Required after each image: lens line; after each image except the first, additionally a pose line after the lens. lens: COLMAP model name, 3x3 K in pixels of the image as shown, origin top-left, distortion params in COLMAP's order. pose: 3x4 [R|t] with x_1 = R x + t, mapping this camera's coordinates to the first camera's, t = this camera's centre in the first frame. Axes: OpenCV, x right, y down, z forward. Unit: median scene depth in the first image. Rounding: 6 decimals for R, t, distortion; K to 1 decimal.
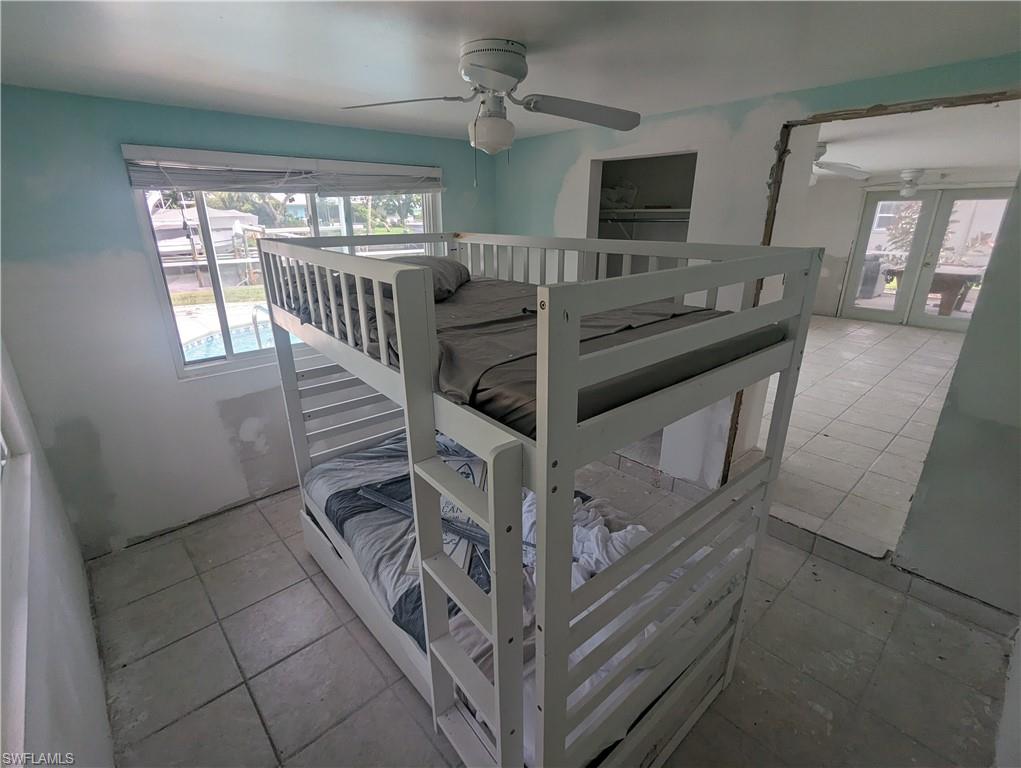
lens RADIAL K [[483.3, 0, 512.1], [0, 483.3, 386.8], [0, 0, 1]] dist [-0.005919, 0.003705]
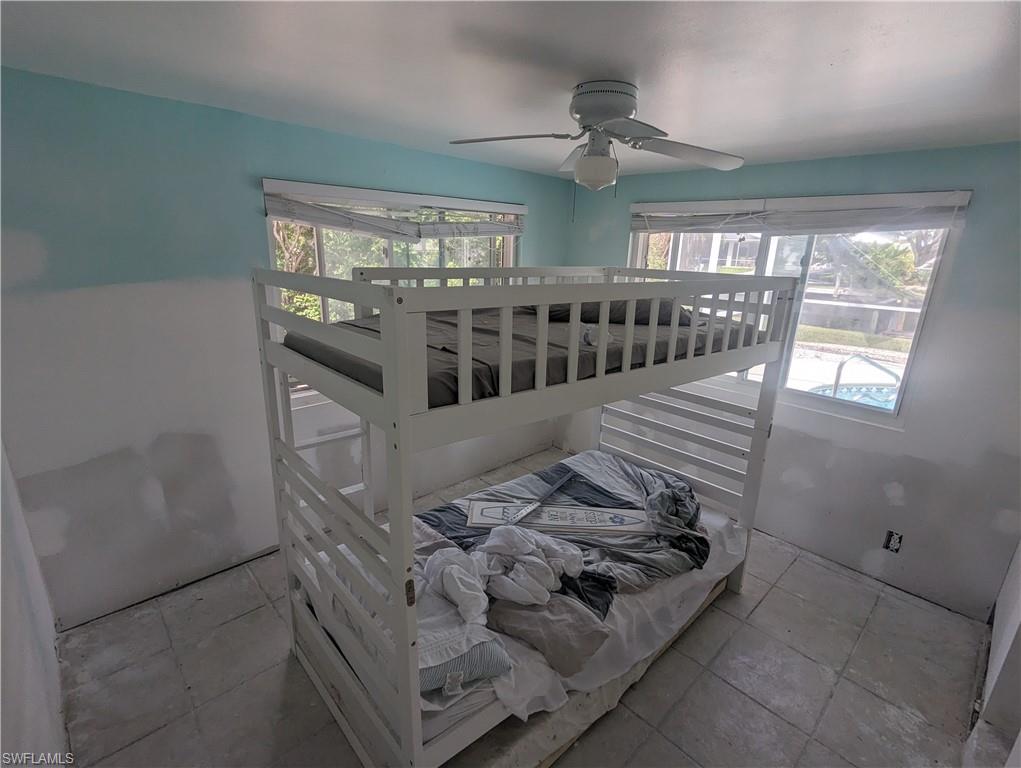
lens RADIAL K [[483.3, 0, 512.7], [0, 483.3, 391.9], [0, 0, 1]] dist [-0.005919, 0.003705]
pose [[0.030840, 0.290303, -0.956438, 0.592963], [-0.371043, 0.891843, 0.258732, -0.170412], [0.928103, 0.346900, 0.135219, 0.483984]]
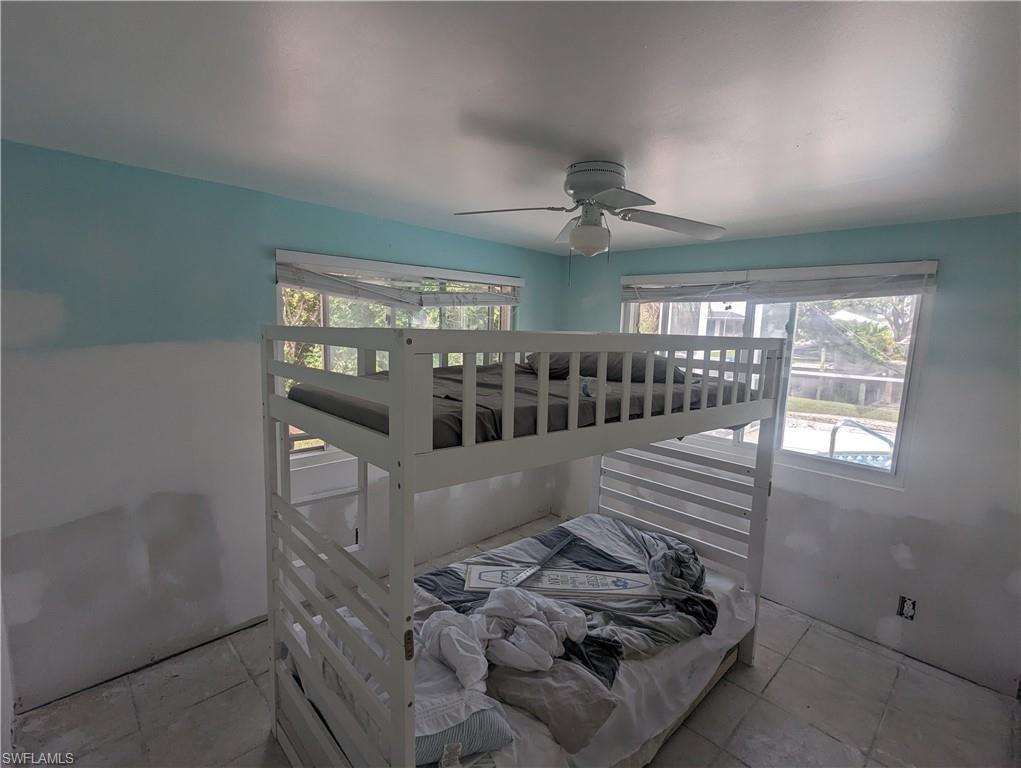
lens RADIAL K [[483.3, 0, 512.2], [0, 483.3, 392.4], [0, 0, 1]] dist [-0.005919, 0.003705]
pose [[0.040810, 0.141362, -0.989116, 0.607436], [-0.371995, 0.920924, 0.116268, -0.146334], [0.927337, 0.363201, 0.090169, 0.485709]]
